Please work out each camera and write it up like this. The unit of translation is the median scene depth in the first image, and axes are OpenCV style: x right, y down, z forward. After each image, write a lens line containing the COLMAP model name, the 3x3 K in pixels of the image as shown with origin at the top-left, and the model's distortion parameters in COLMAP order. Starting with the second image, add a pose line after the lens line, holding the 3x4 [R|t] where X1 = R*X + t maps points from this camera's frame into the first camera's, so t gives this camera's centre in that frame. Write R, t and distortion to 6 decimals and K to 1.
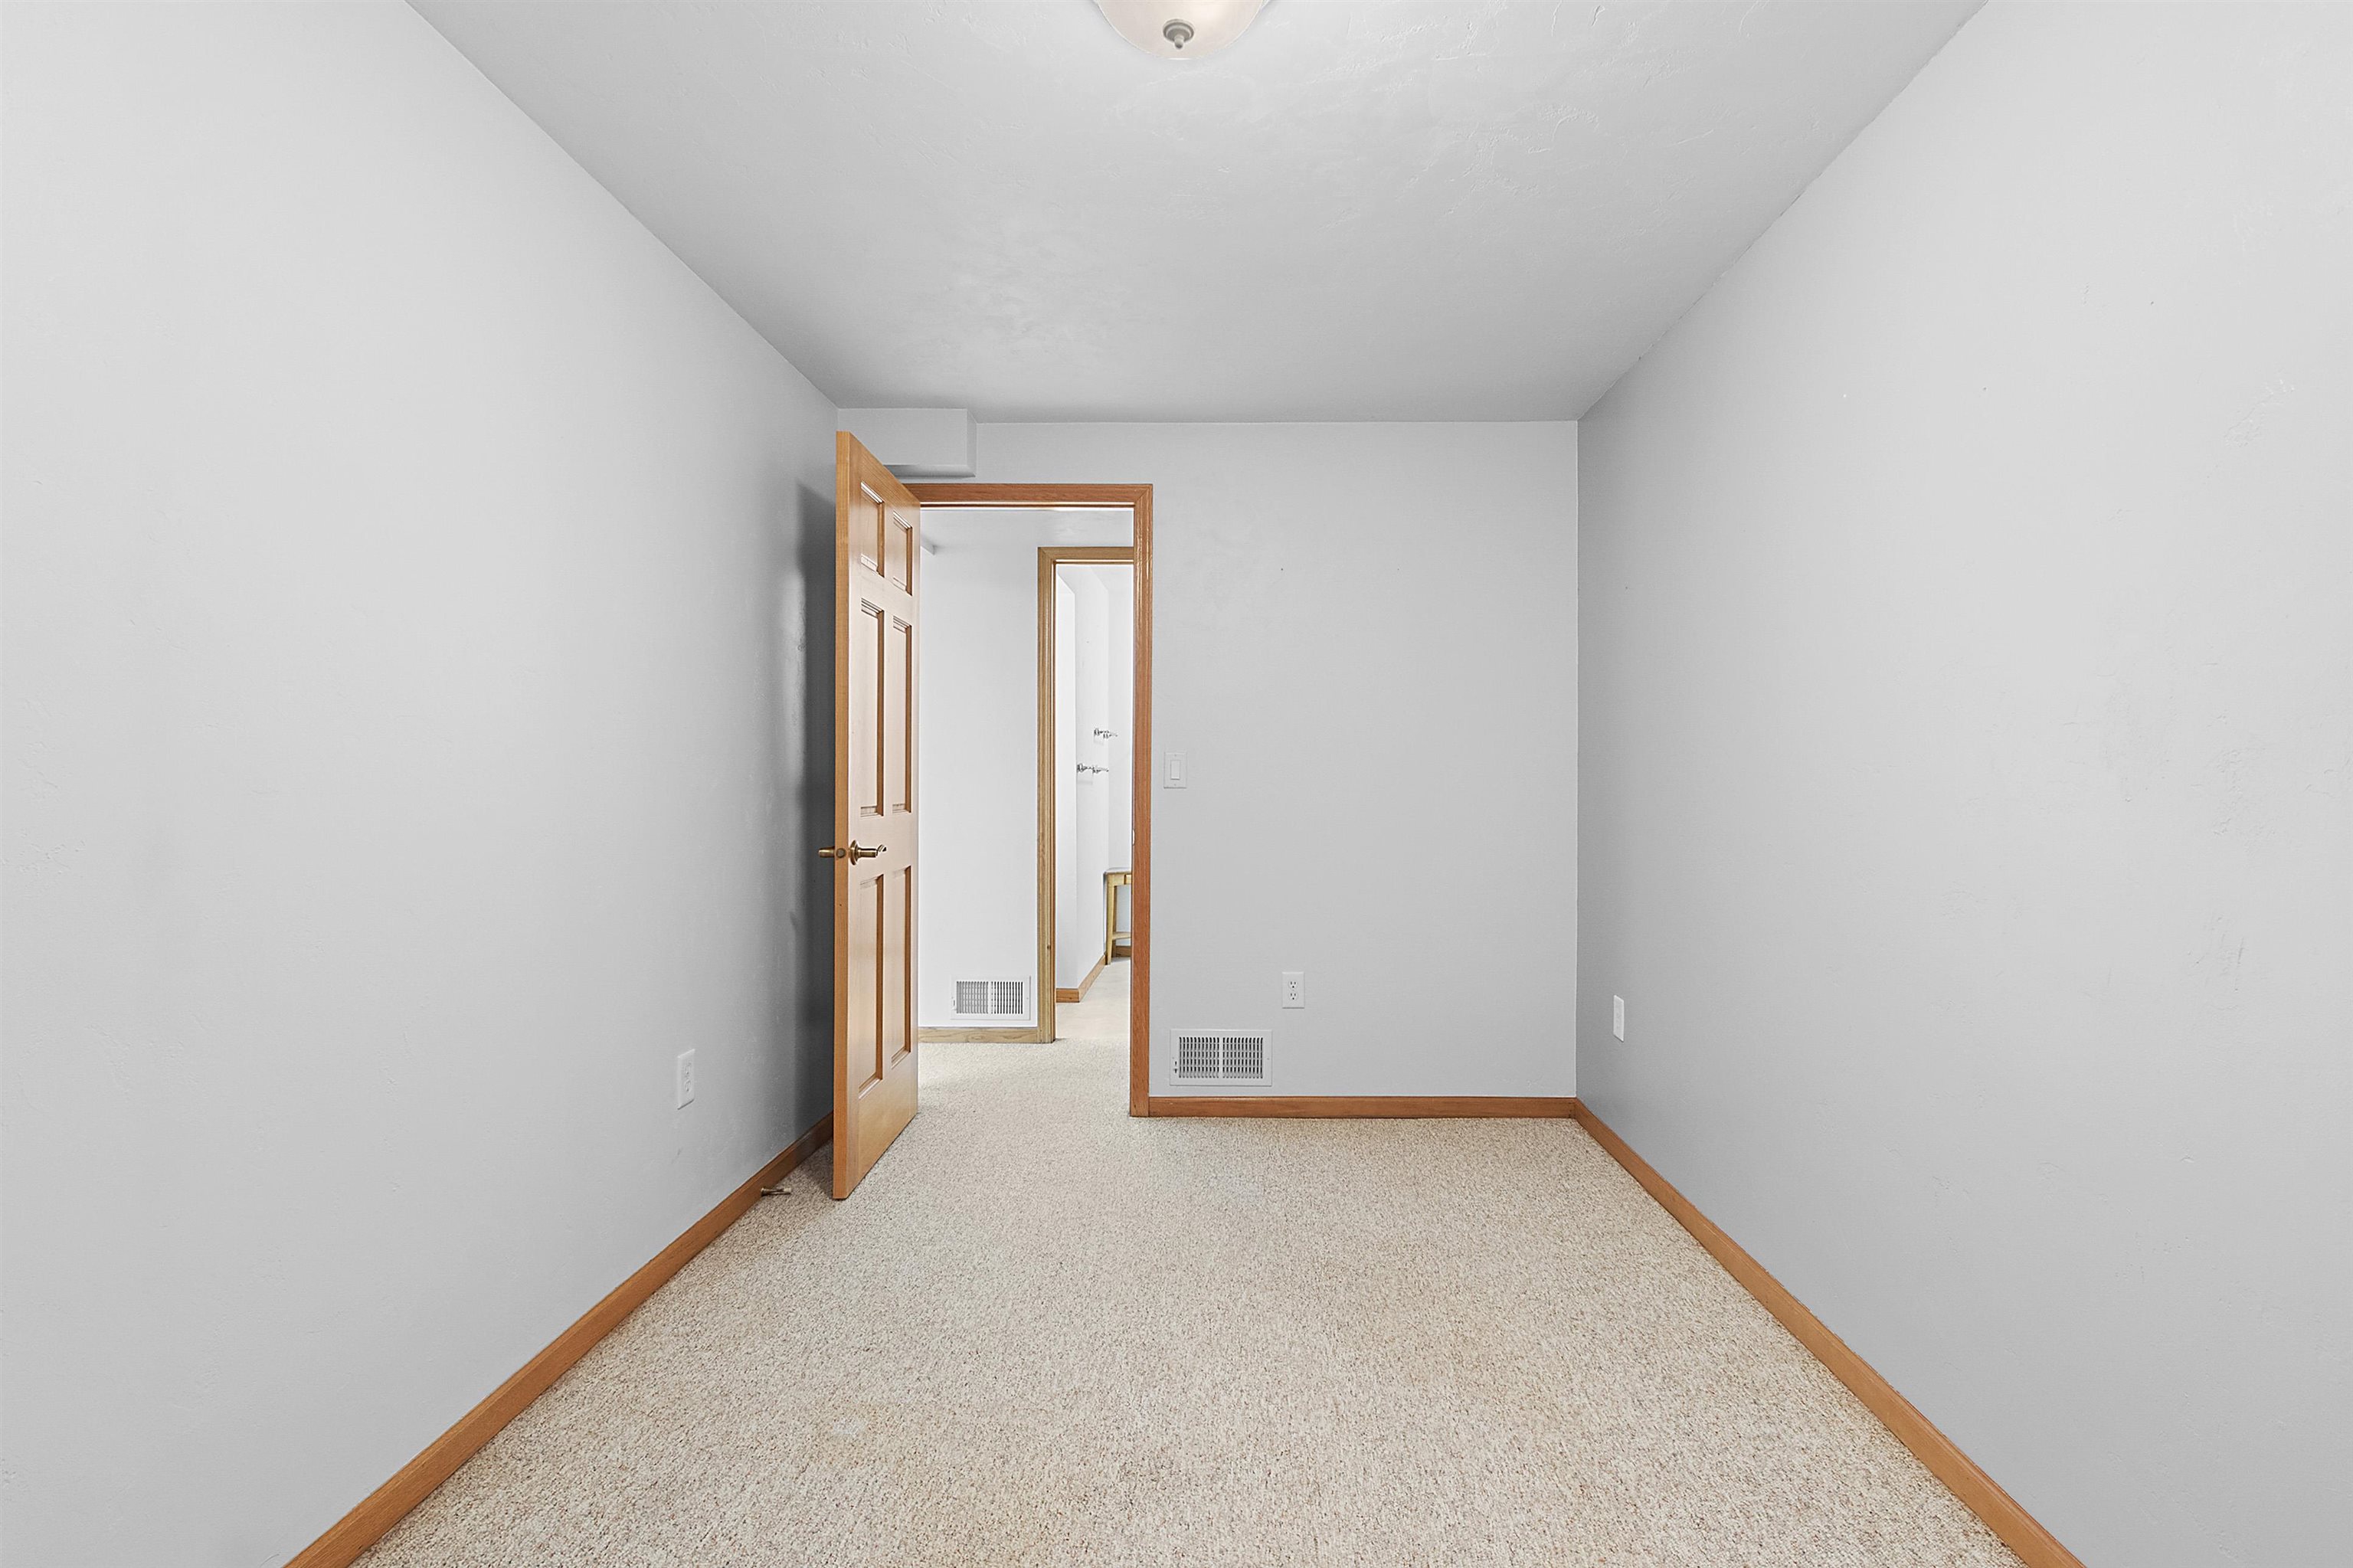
lens RADIAL K [[1096.3, 0, 1178.8], [0, 1096.3, 780.9], [0, 0, 1]] dist [0.003784, -0.002724]
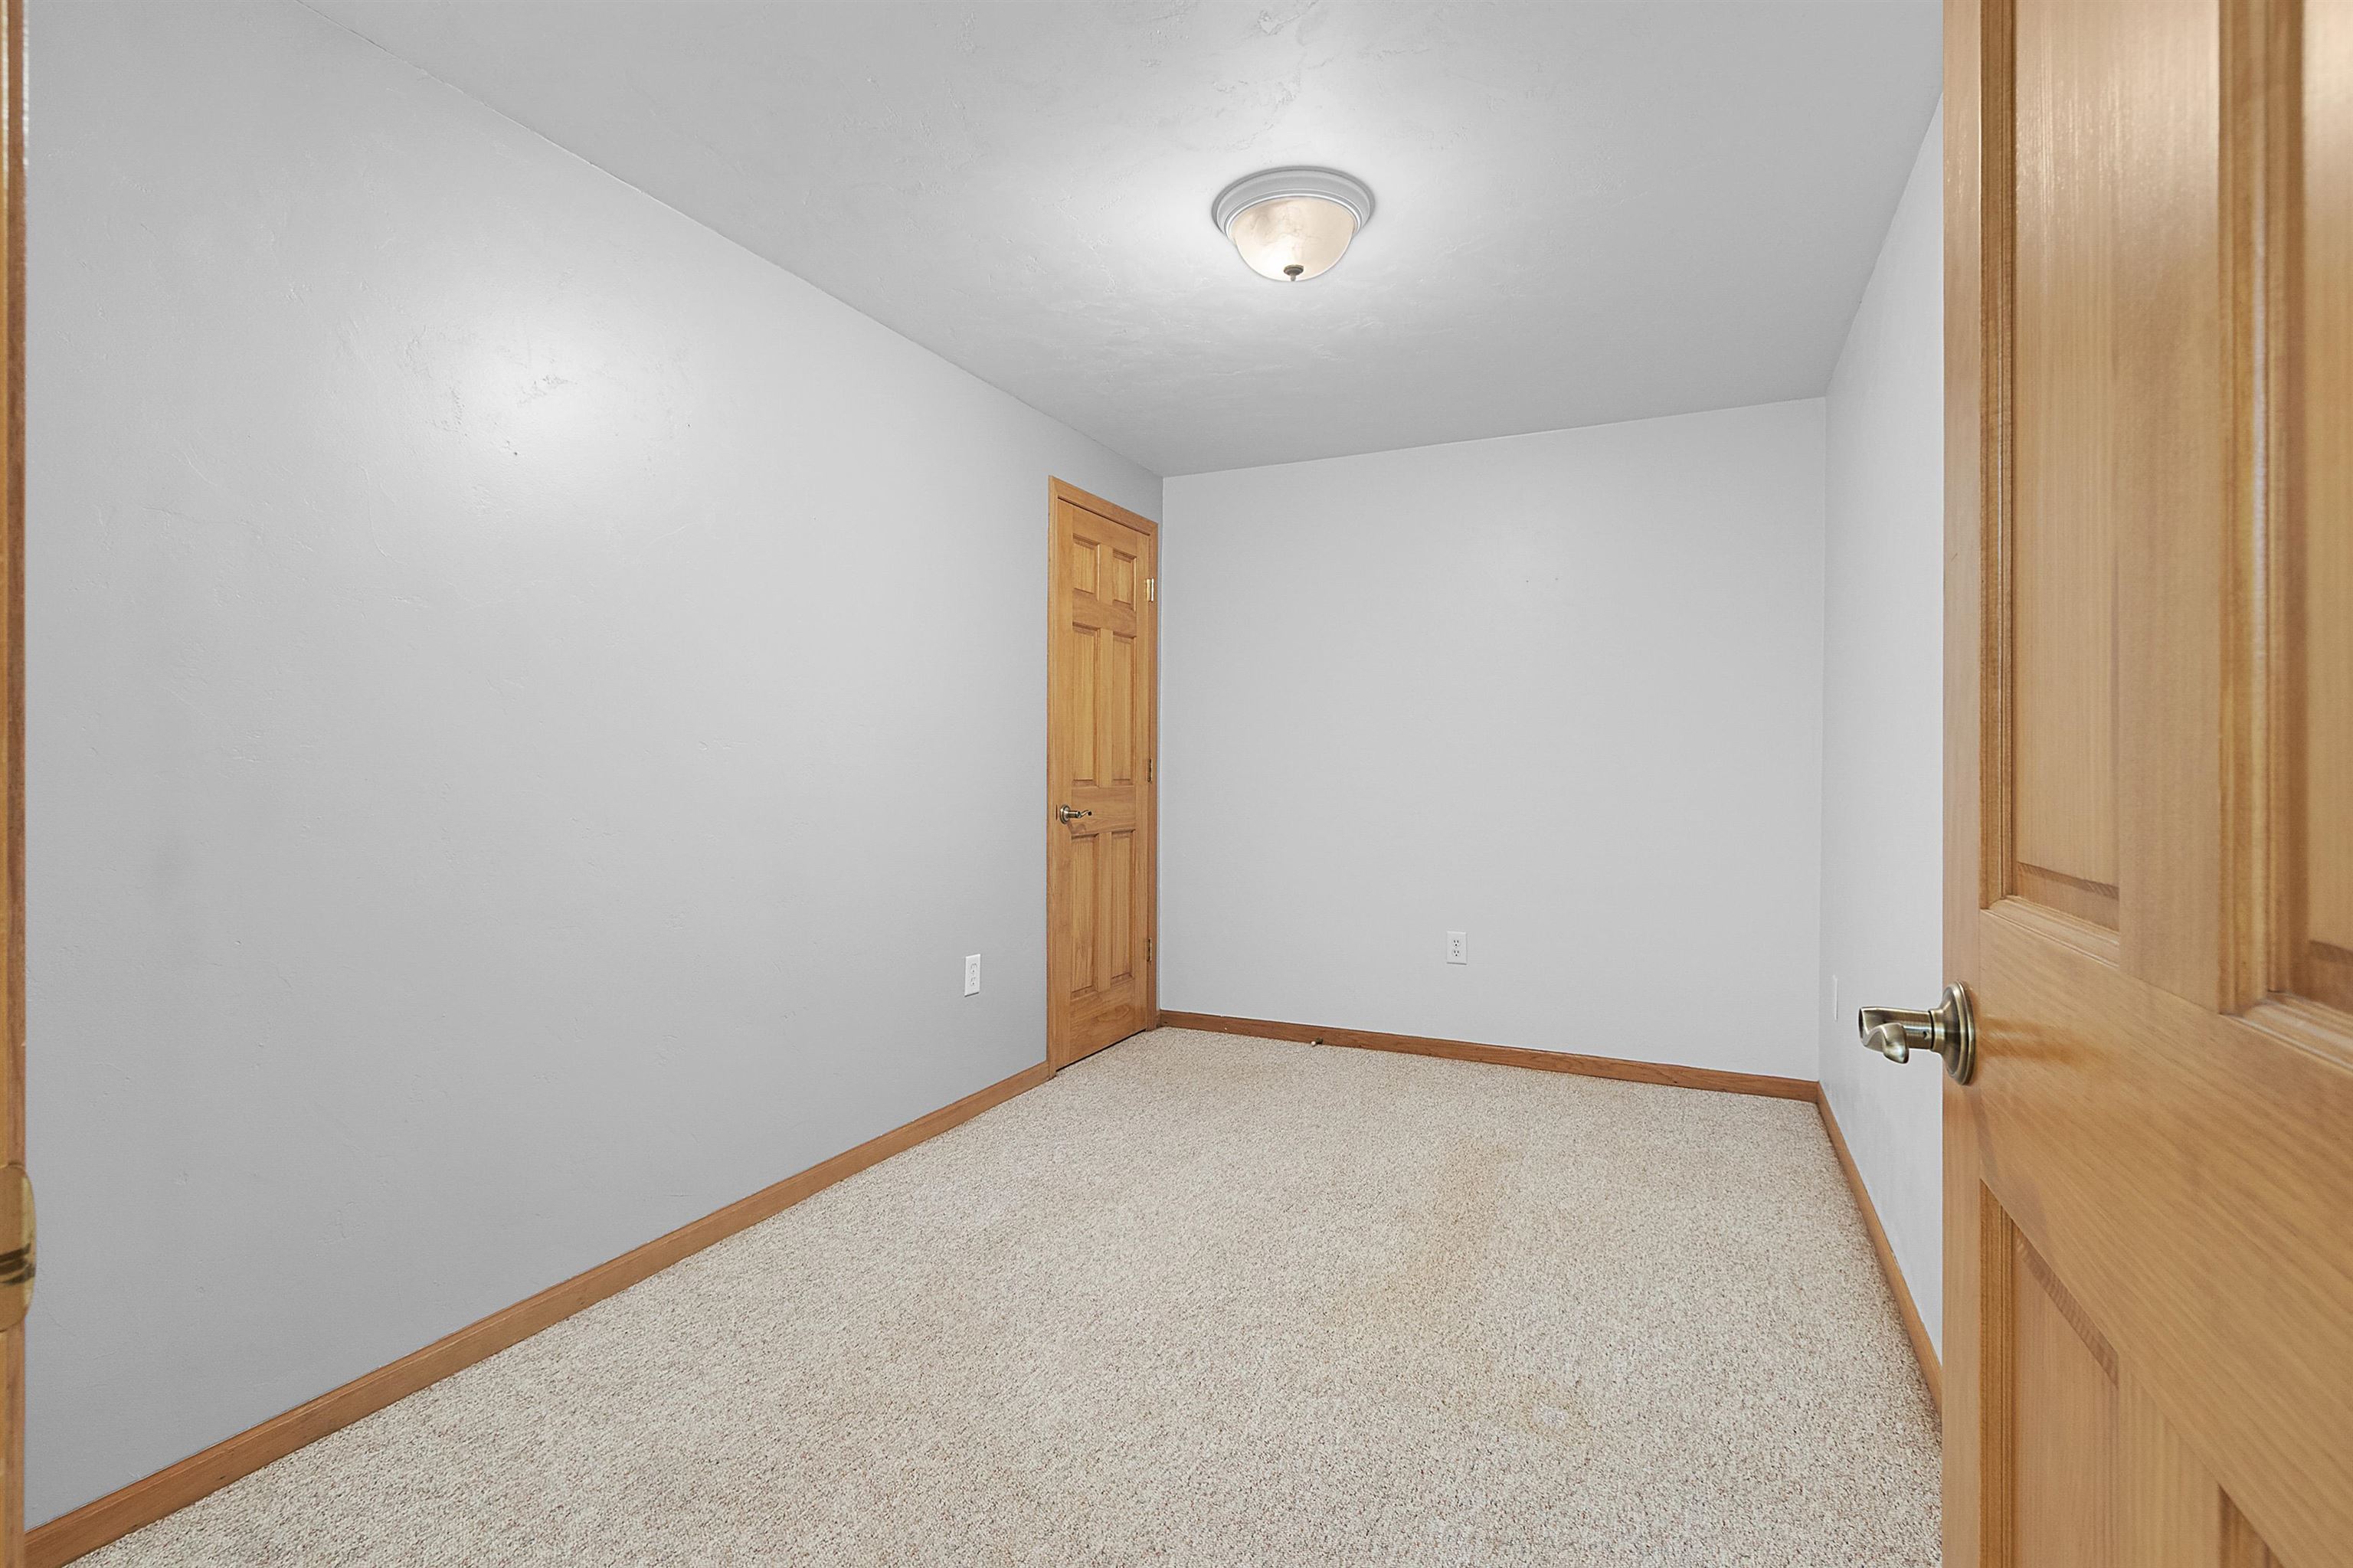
lens RADIAL K [[1096.3, 0, 1176.4], [0, 1096.3, 771.7], [0, 0, 1]] dist [0.003784, -0.002724]
pose [[-0.926044, -0.008497, 0.377319, -0.339966], [-0.005693, 0.999947, 0.008548, 0.005049], [-0.377372, 0.005767, -0.926044, 1.946729]]
